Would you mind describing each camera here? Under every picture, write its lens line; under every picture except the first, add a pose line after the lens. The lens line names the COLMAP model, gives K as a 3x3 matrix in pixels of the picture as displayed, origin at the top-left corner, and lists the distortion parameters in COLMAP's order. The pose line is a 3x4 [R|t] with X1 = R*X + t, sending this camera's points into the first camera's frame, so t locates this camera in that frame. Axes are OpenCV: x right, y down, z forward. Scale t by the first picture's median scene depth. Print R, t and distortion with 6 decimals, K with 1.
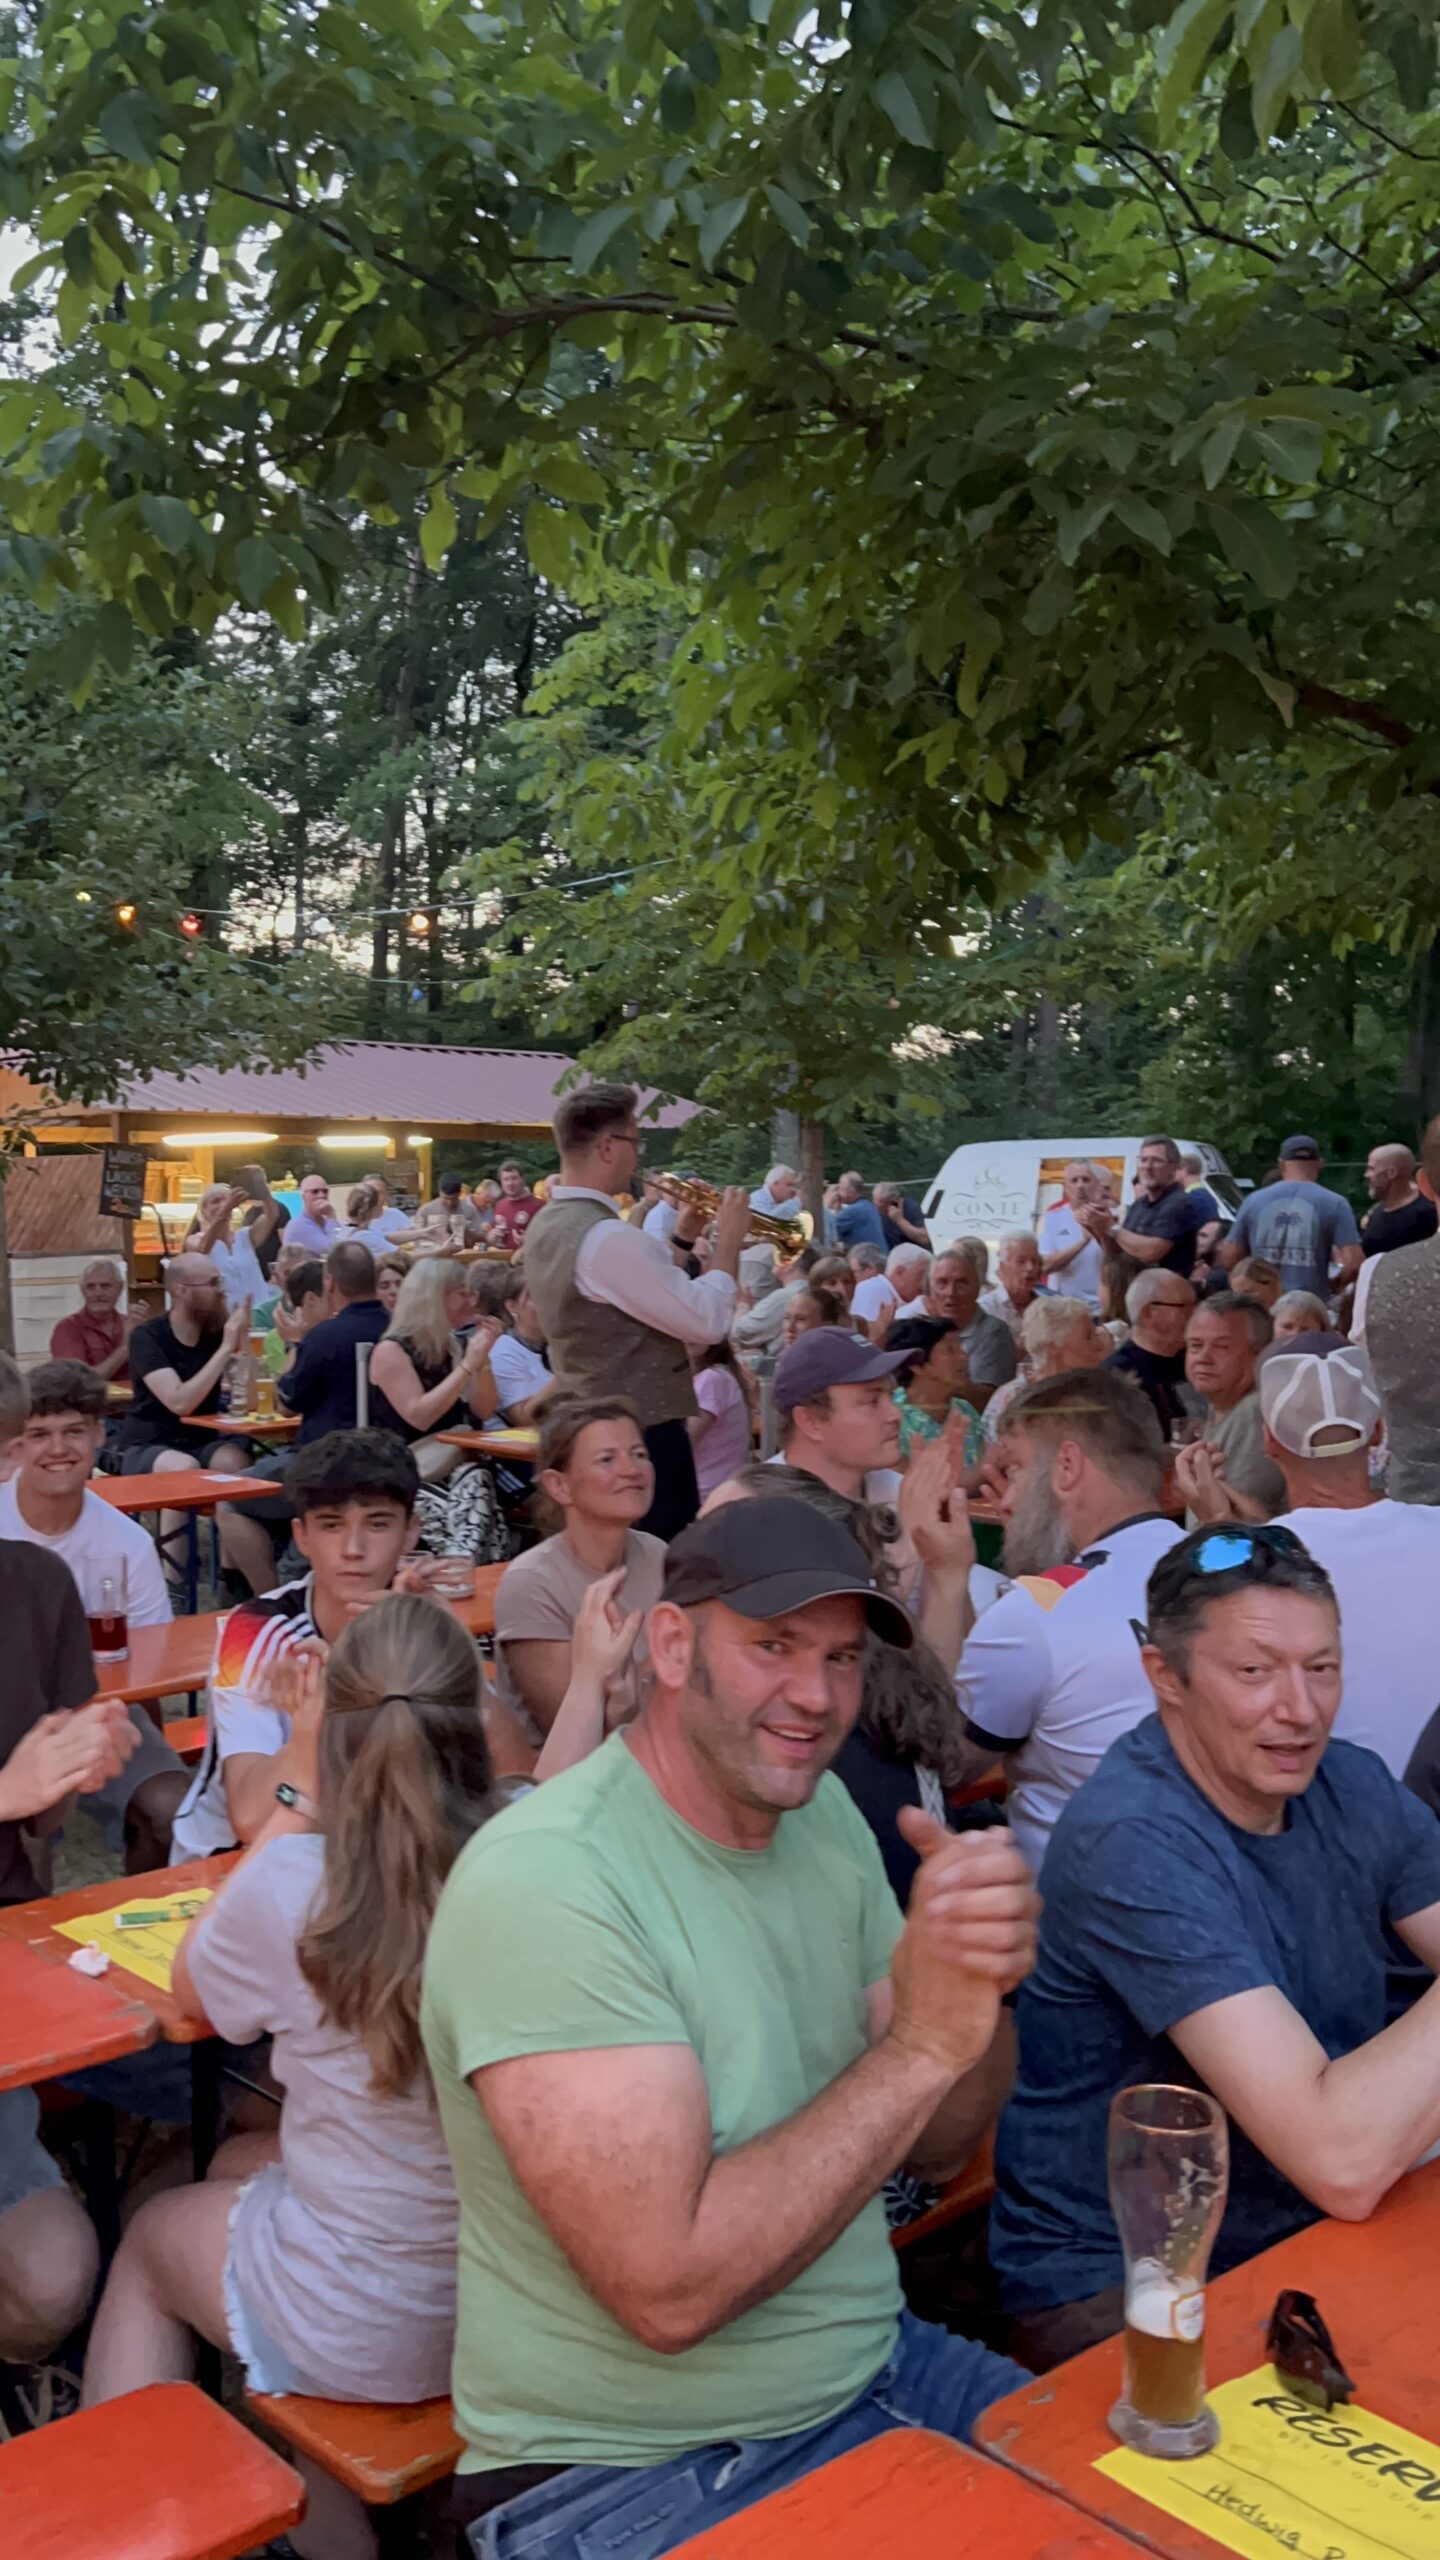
lens RADIAL K [[2160.7, 0, 688.5], [0, 2160.7, 1339.2], [0, 0, 1]] dist [0.004969, -0.008541]
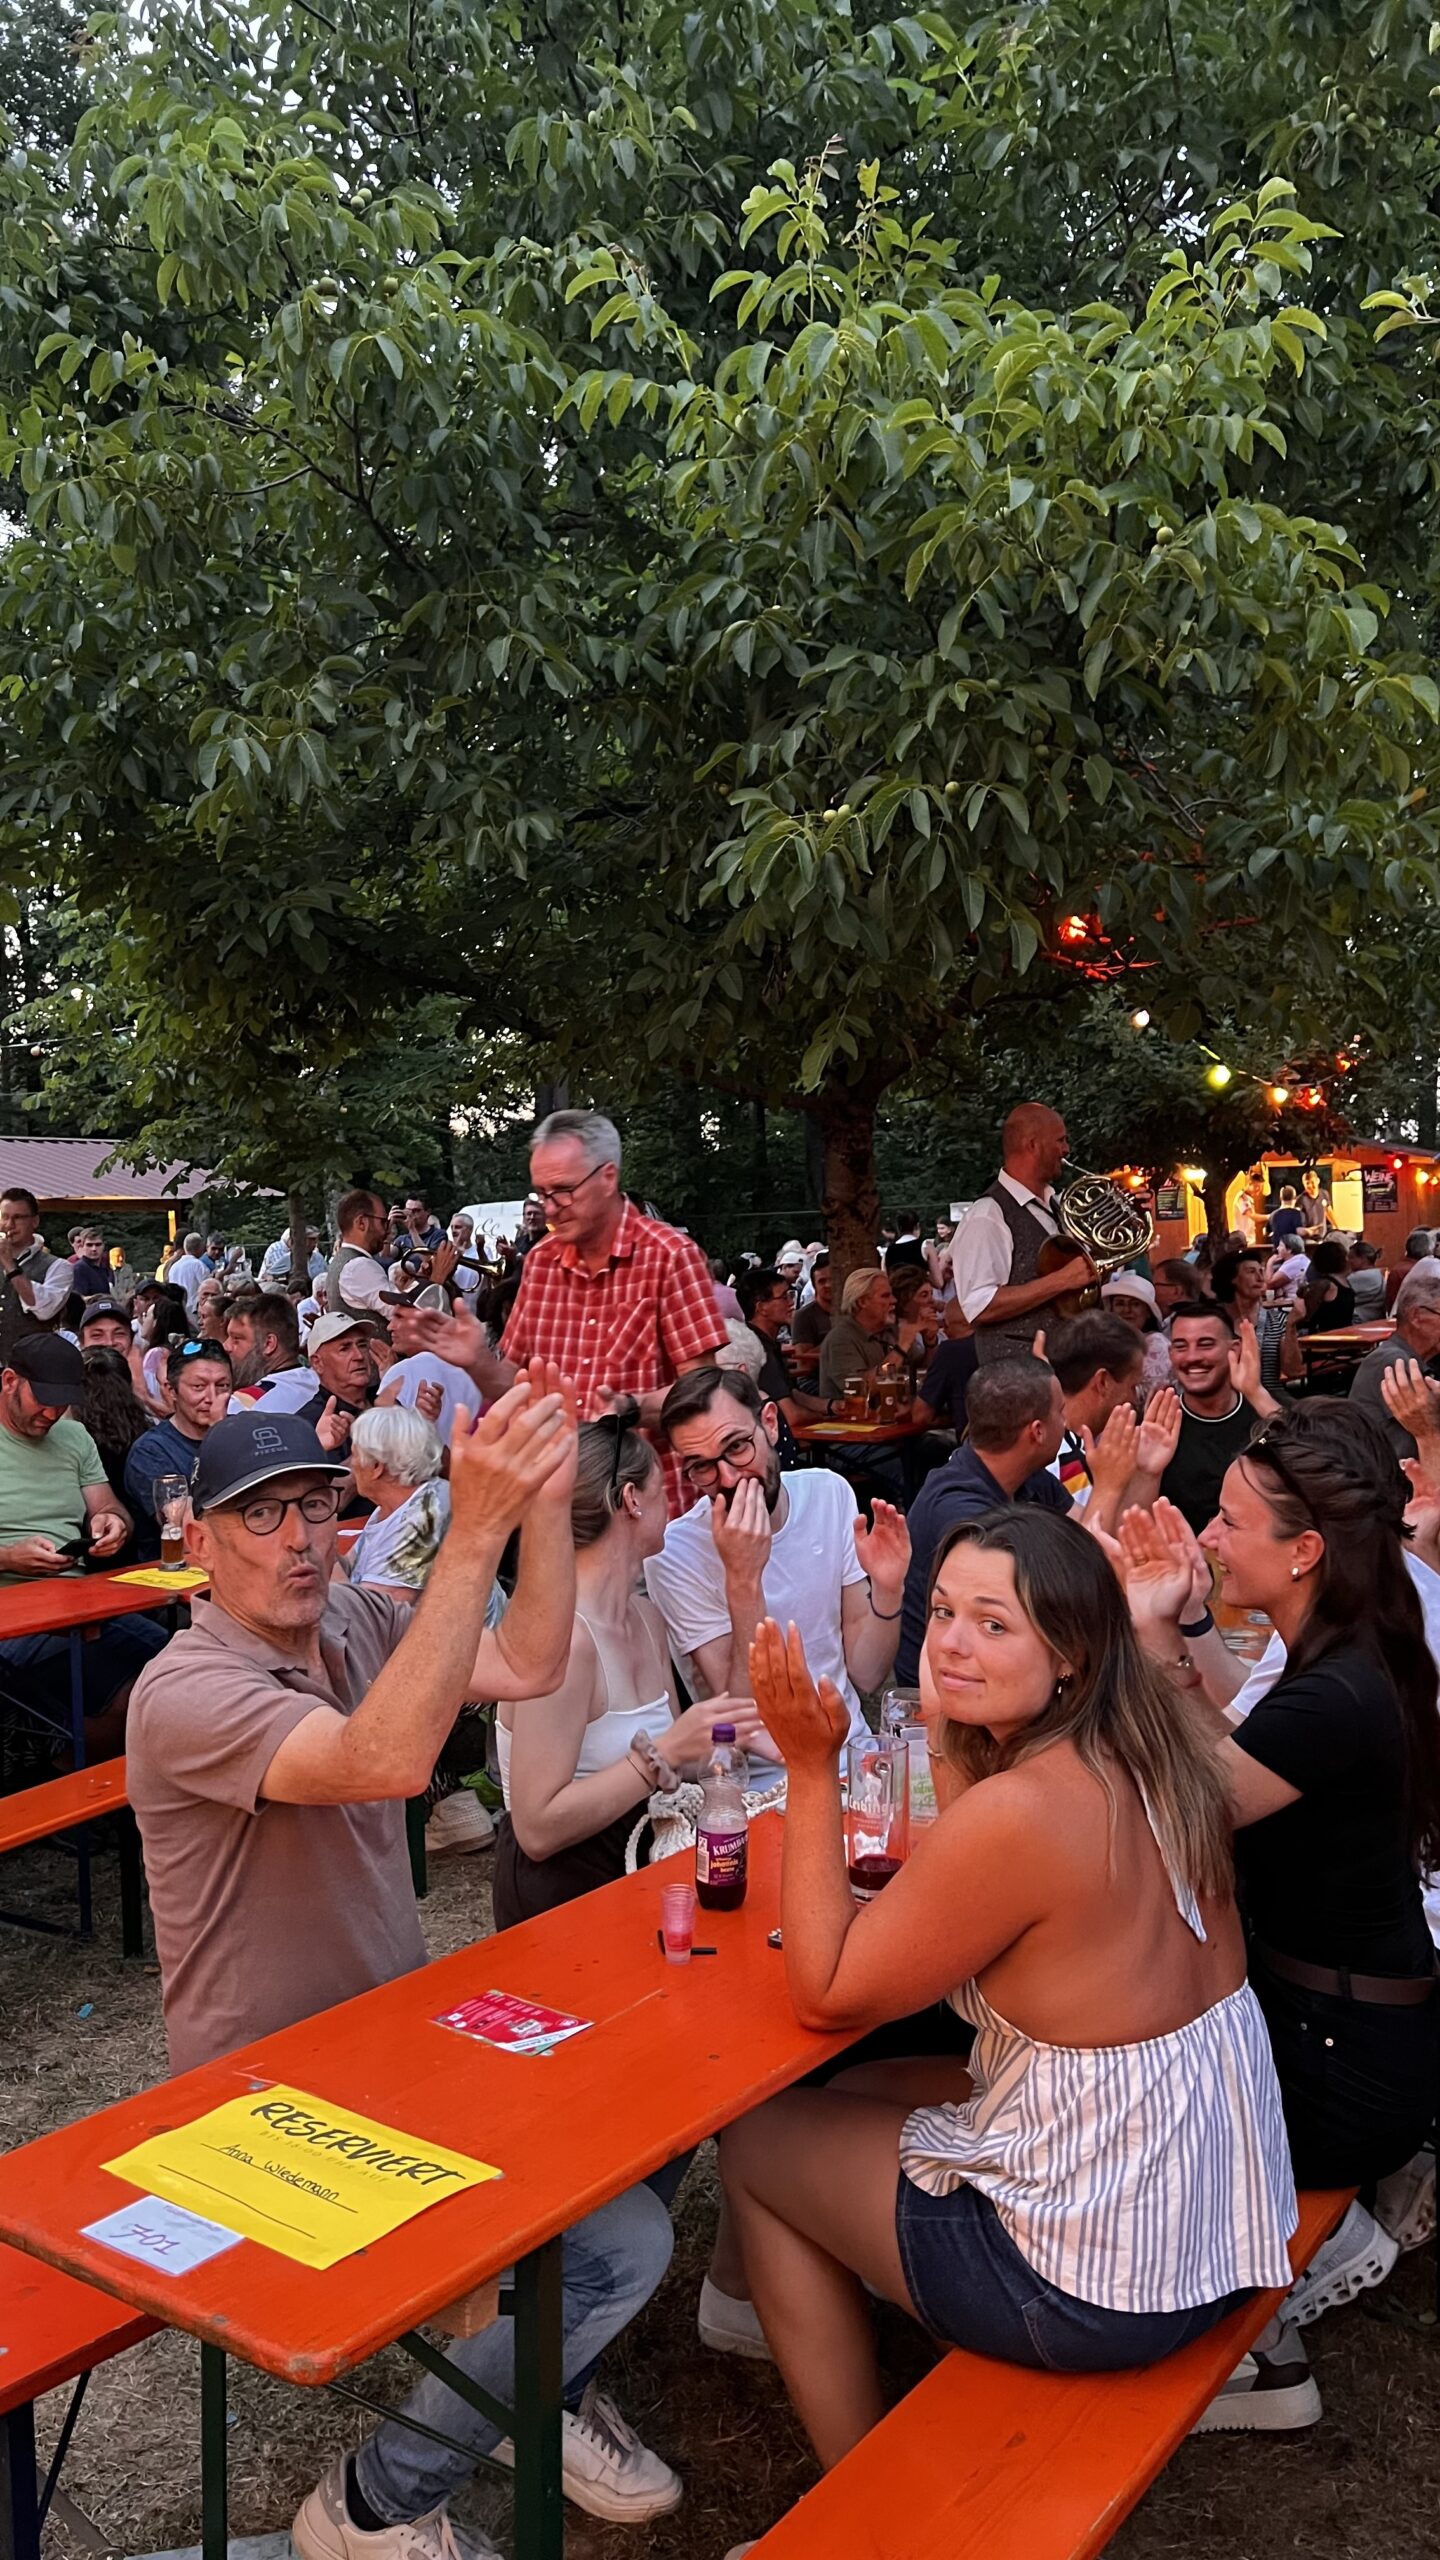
lens RADIAL K [[1916.2, 0, 729.6], [0, 1916.2, 1317.1], [0, 0, 1]] dist [0.002990, -0.039367]
pose [[0.975105, -0.030773, 0.219596, 0.064496], [0.037581, 0.998932, -0.026891, 0.025439], [-0.218534, 0.034474, 0.975220, -0.288328]]
